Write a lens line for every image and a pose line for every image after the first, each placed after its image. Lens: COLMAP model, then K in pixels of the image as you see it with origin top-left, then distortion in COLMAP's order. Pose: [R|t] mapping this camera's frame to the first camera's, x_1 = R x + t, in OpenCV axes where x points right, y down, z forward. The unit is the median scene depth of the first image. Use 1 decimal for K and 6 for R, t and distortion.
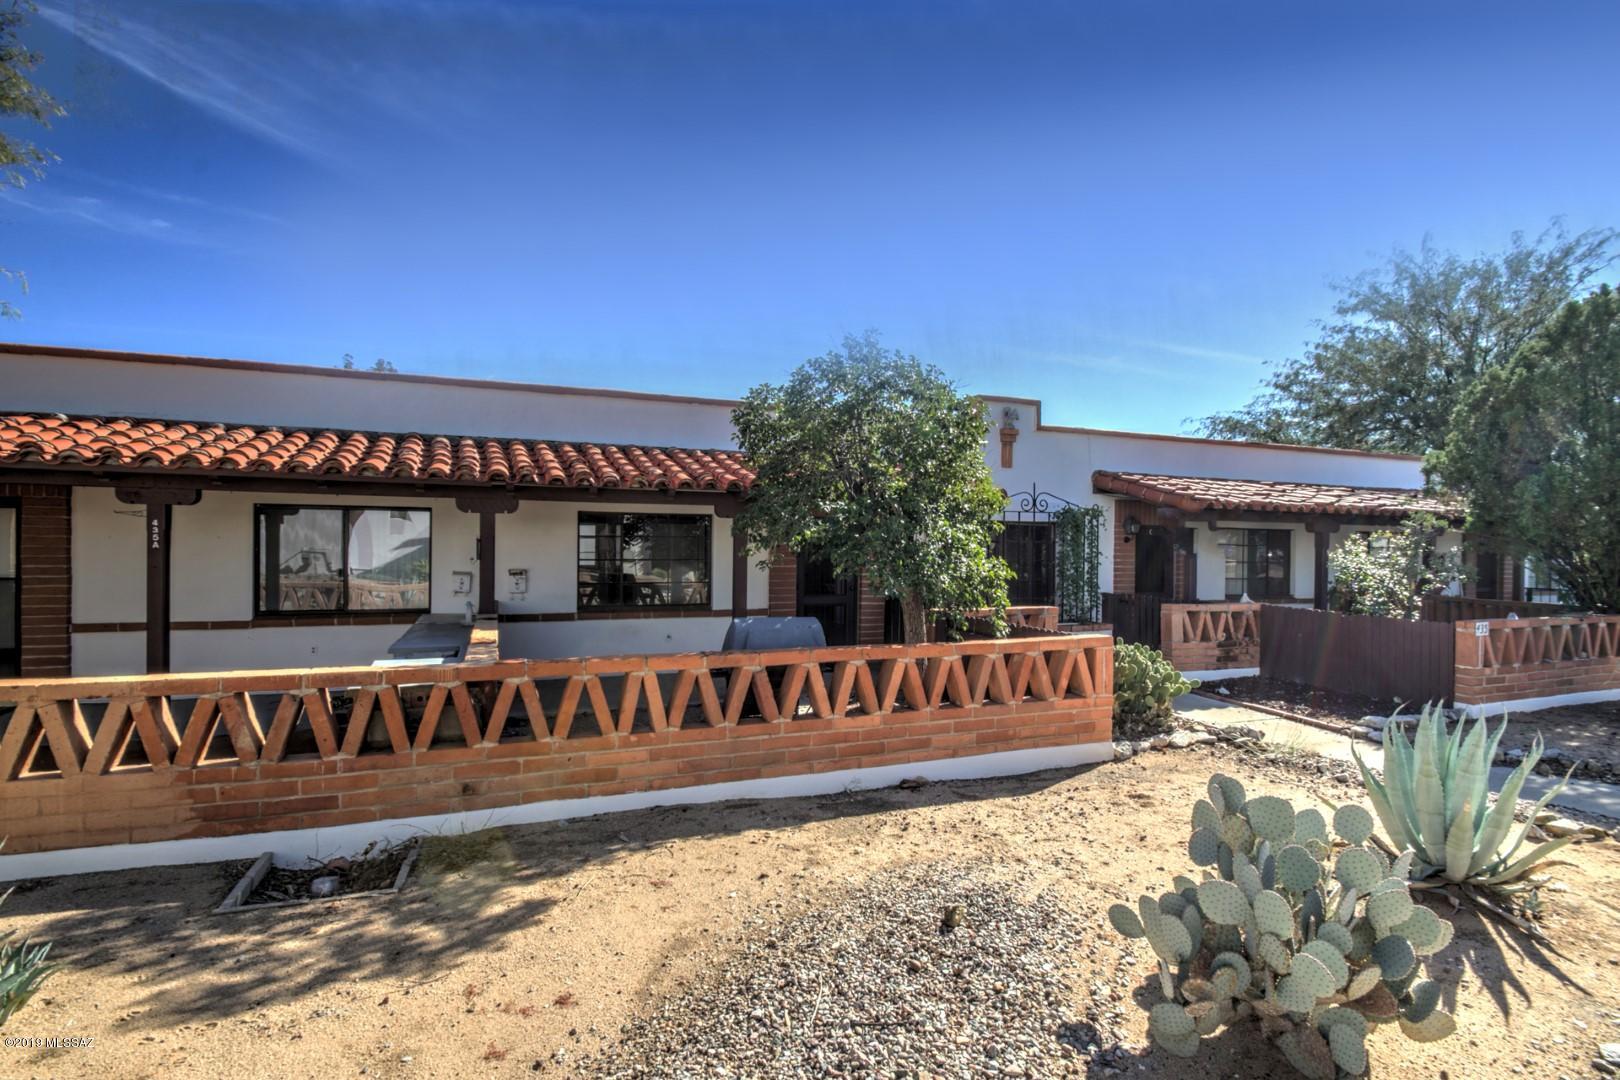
lens RADIAL K [[778.1, 0, 774.8], [0, 778.1, 549.6], [0, 0, 1]] dist [0.011498, -0.013974]
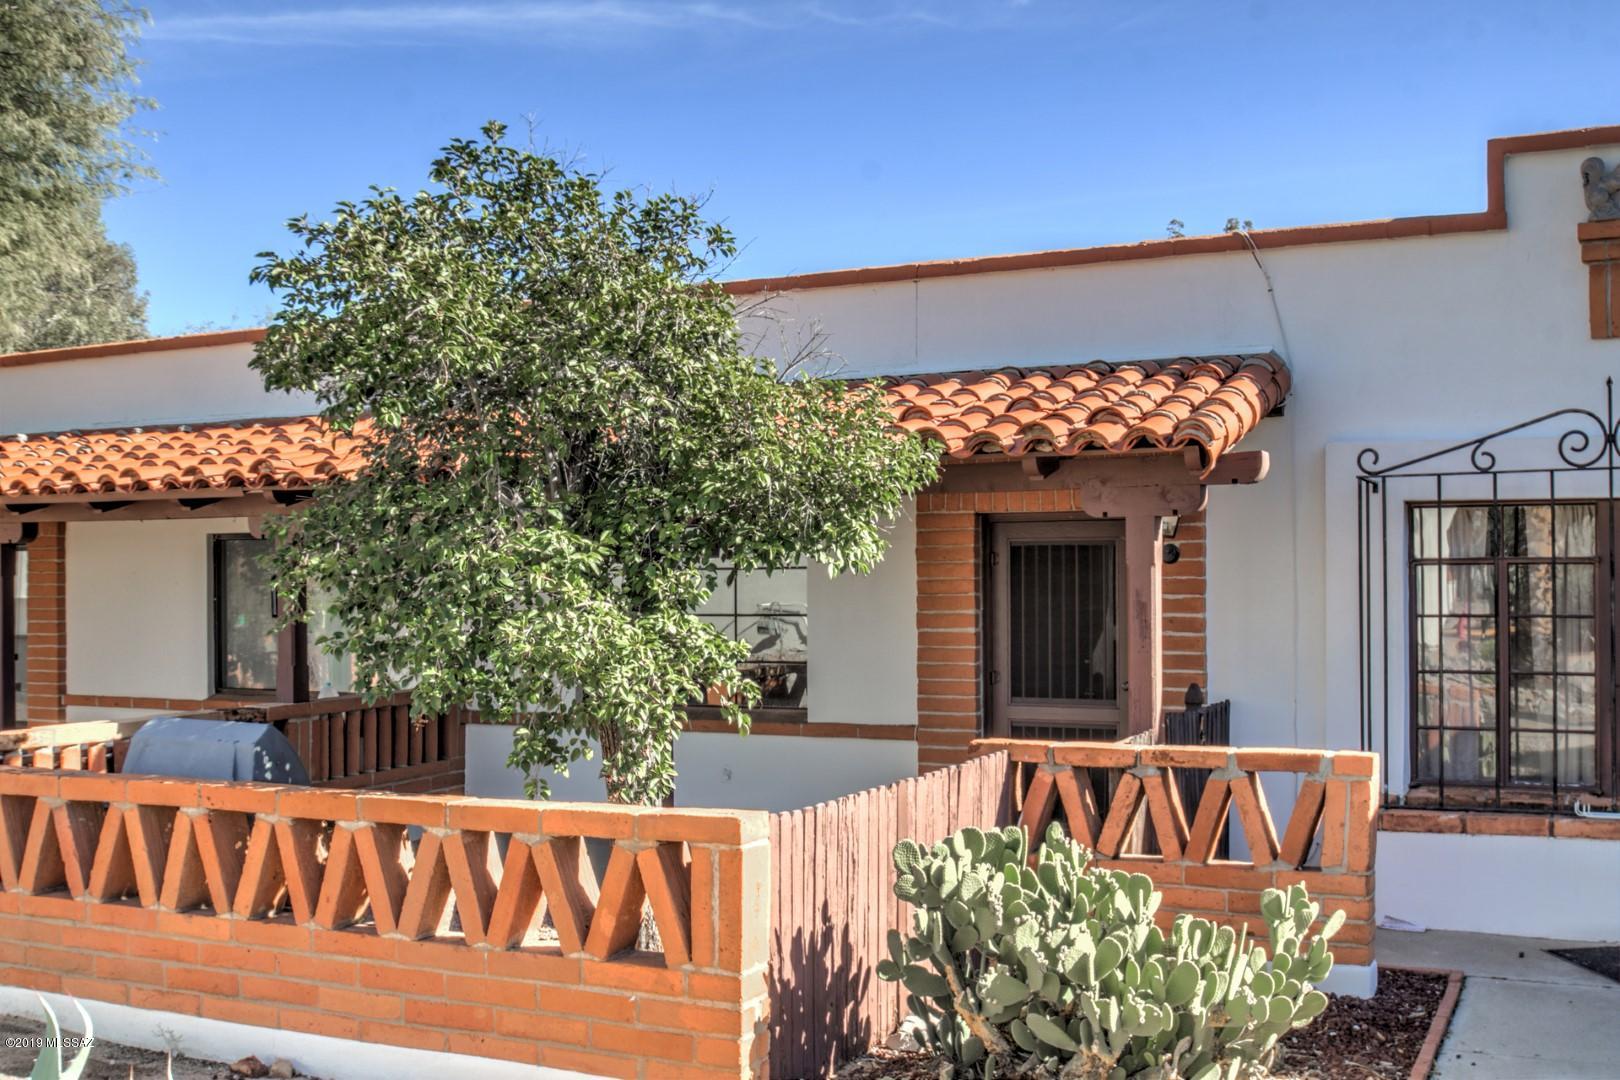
lens RADIAL K [[1763.1, 0, 810.4], [0, 1763.1, 504.4], [0, 0, 1]] dist [-0.025484, -0.025613]
pose [[0.658815, -0.045440, -0.750931, 0.941357], [0.008586, 0.998563, -0.052892, 0.003279], [0.752256, 0.028398, 0.658259, 0.389091]]
